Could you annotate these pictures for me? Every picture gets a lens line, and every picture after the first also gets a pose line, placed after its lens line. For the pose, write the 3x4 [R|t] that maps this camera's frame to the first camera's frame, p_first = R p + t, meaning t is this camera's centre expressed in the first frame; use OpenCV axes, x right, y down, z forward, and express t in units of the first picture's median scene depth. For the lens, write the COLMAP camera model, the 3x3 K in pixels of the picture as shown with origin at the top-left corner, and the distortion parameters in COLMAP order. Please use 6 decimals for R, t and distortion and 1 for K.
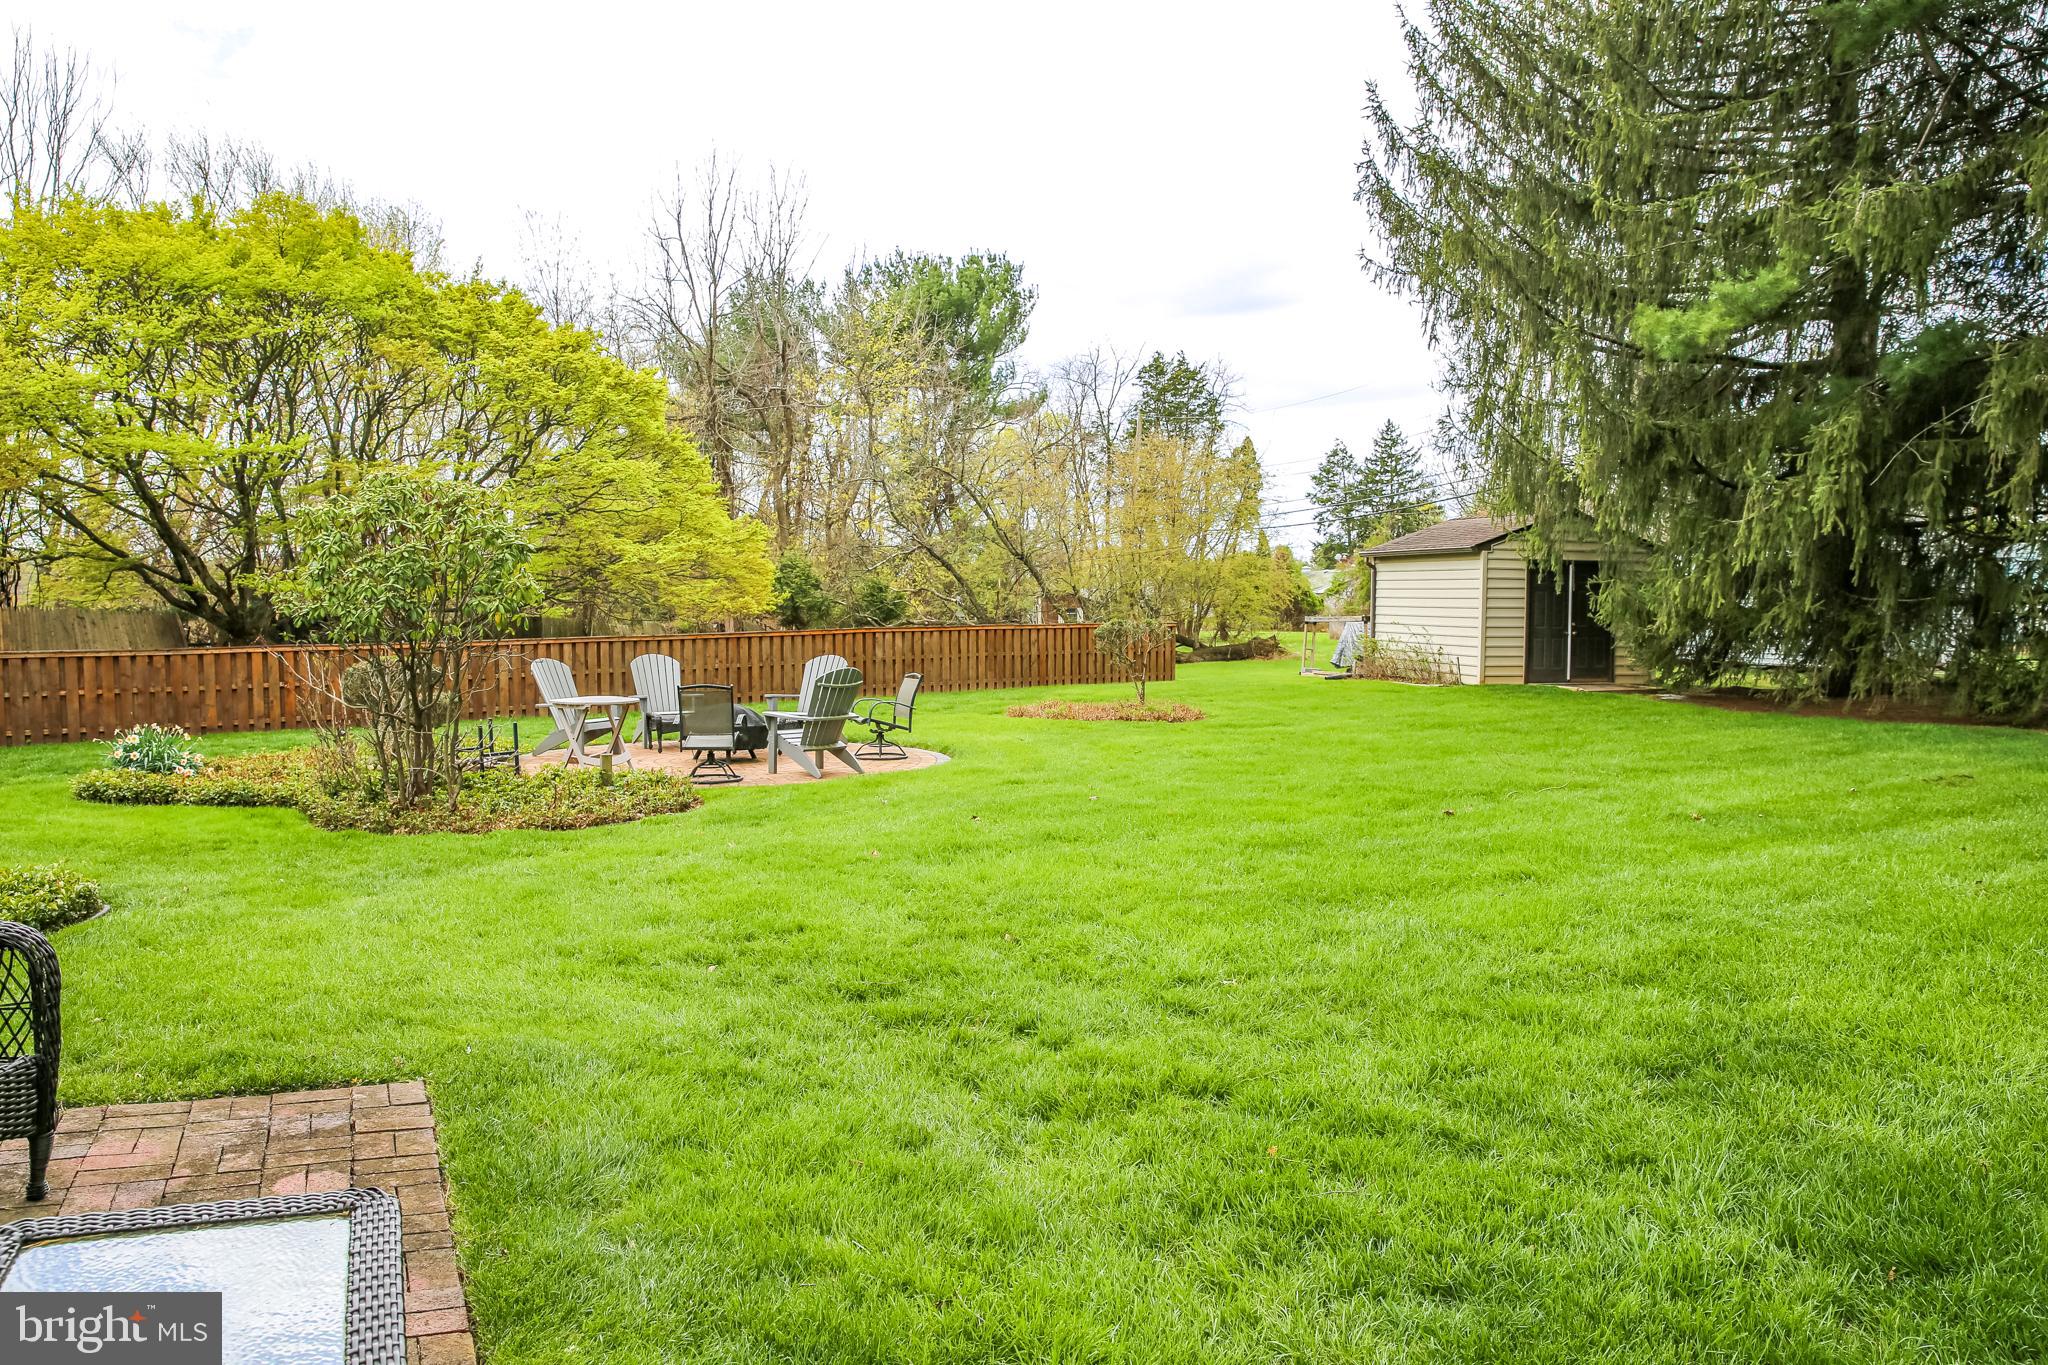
lens RADIAL K [[1589.6, 0, 1024.0], [0, 1589.6, 682.5], [0, 0, 1]] dist [-0.016425, -0.001939]
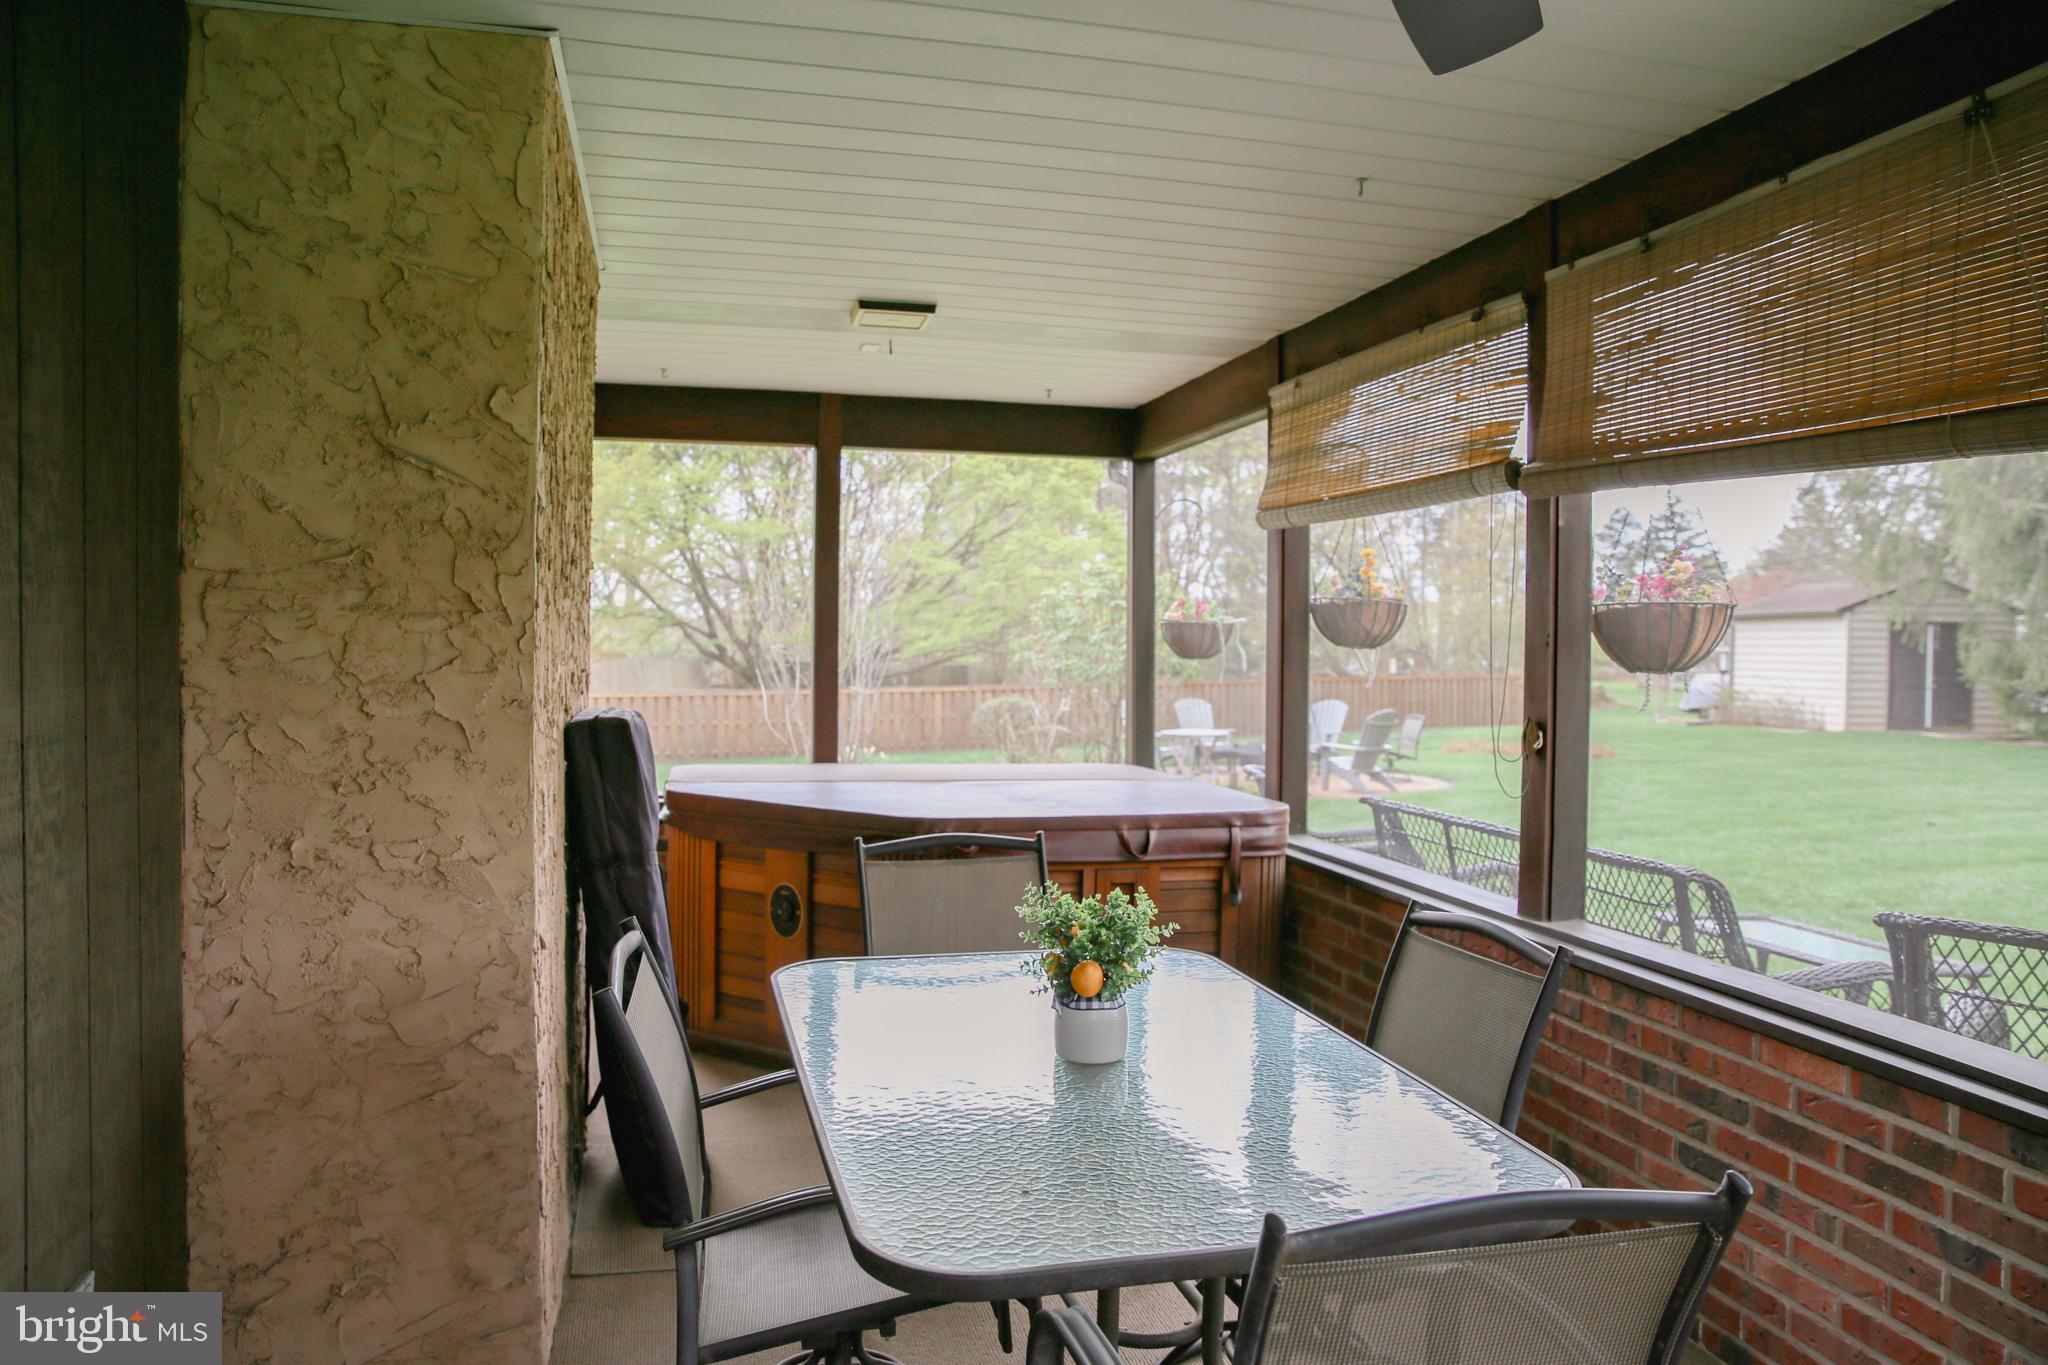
lens RADIAL K [[1533.4, 0, 1024.0], [0, 1533.4, 682.5], [0, 0, 1]] dist [0.006748, 0.008290]
pose [[0.988988, 0.007770, -0.147793, -0.123240], [-0.012092, 0.999524, -0.028367, 0.004456], [0.147502, 0.029842, 0.988611, -0.160793]]
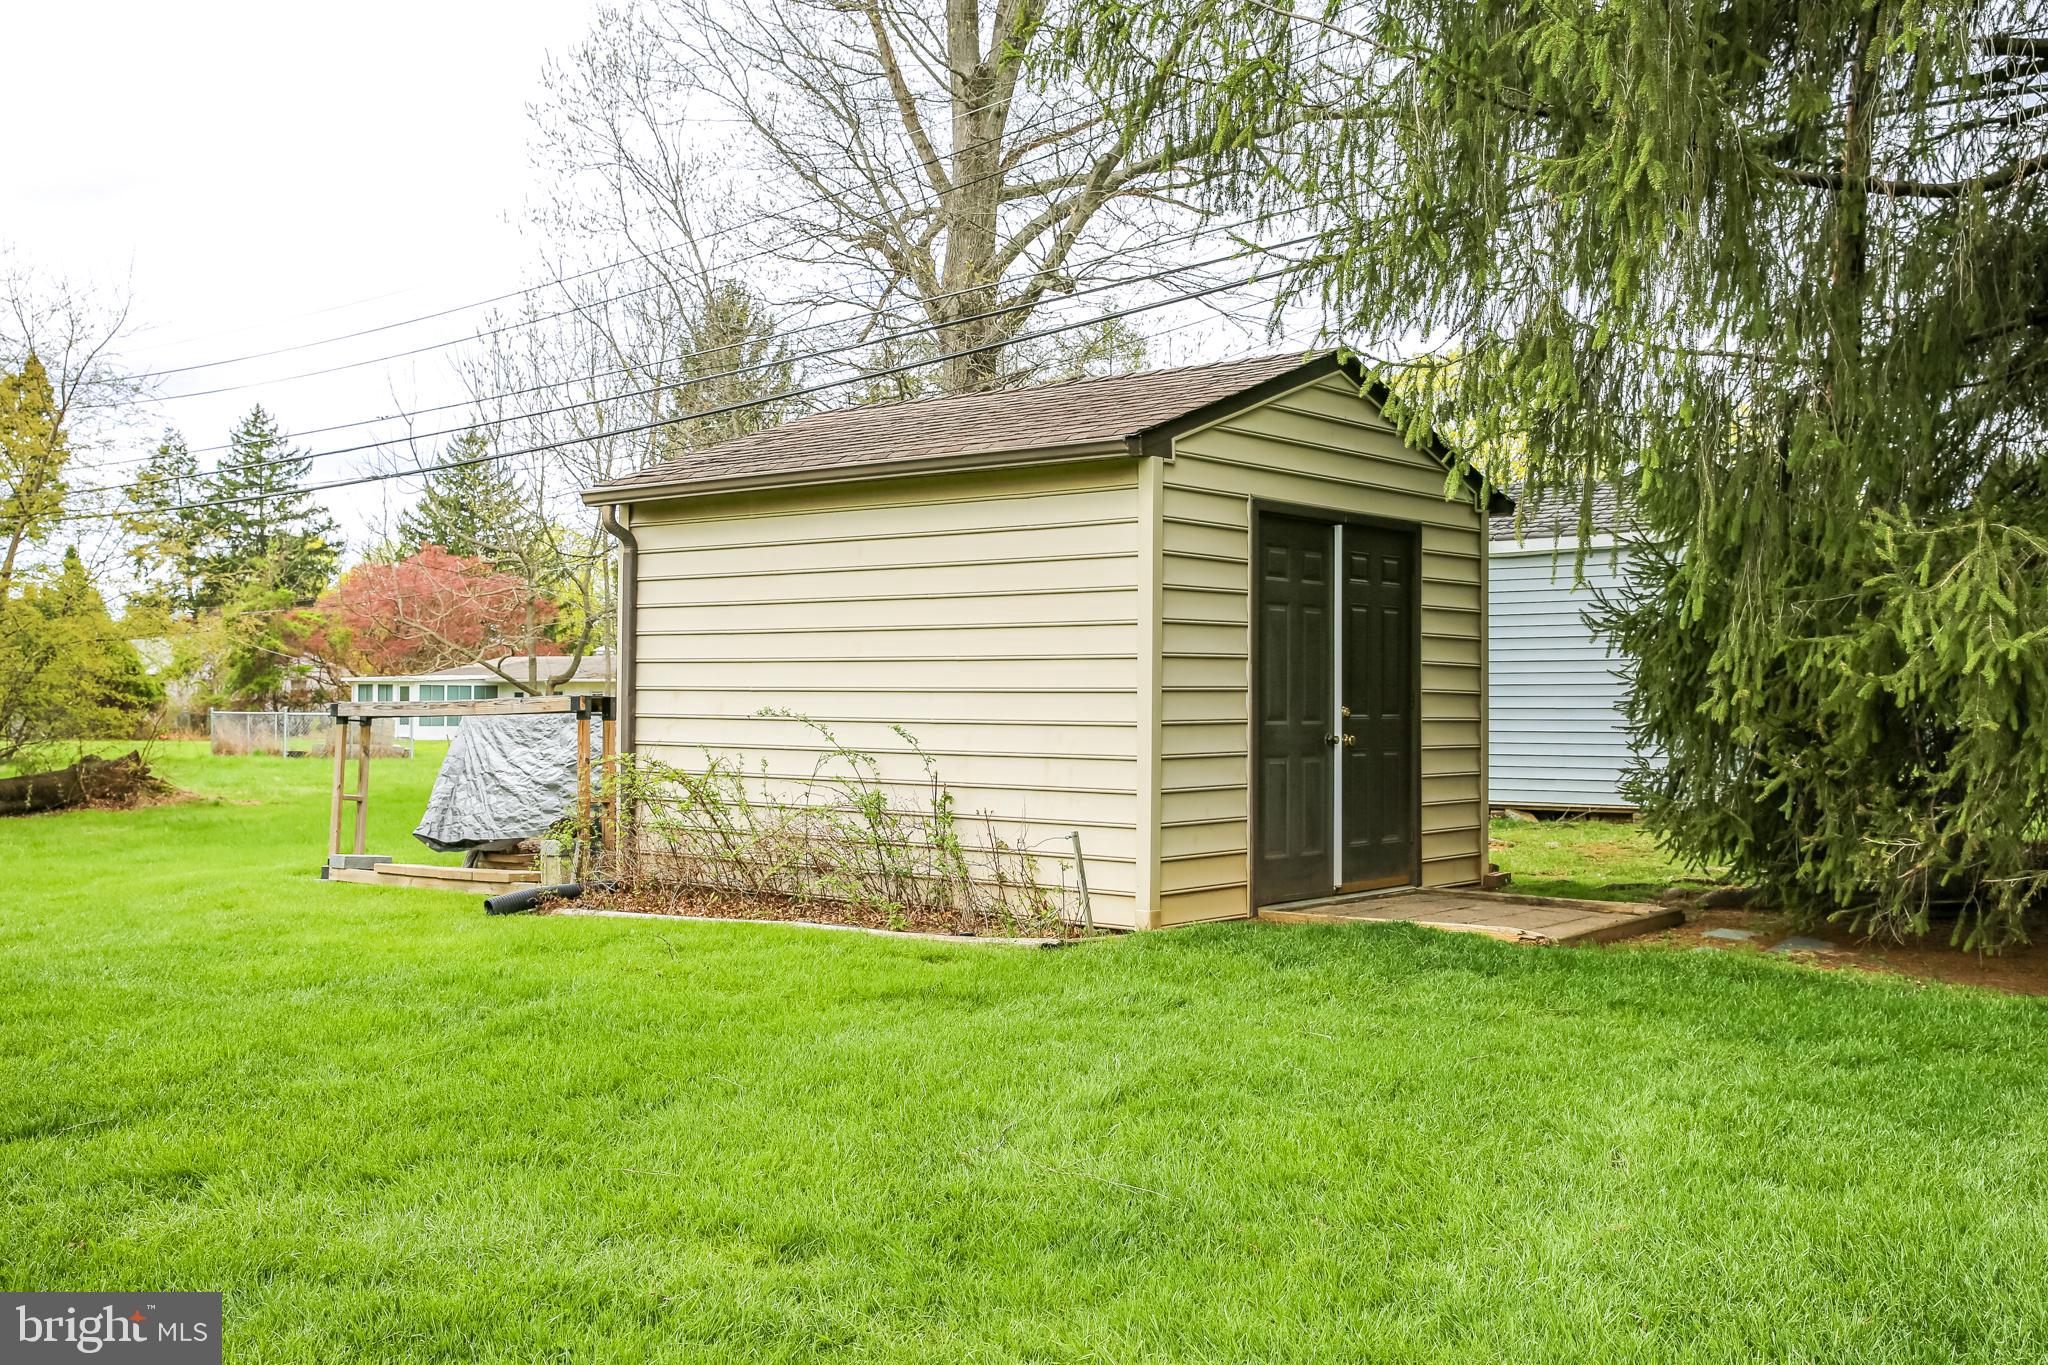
lens RADIAL K [[1831.4, 0, 1024.0], [0, 1831.4, 682.5], [0, 0, 1]] dist [-0.010263, -0.008191]
pose [[0.788372, 0.003830, 0.615187, 0.065929], [0.032762, 0.998300, -0.048200, -0.026240], [-0.614326, 0.058154, 0.786907, 0.726001]]
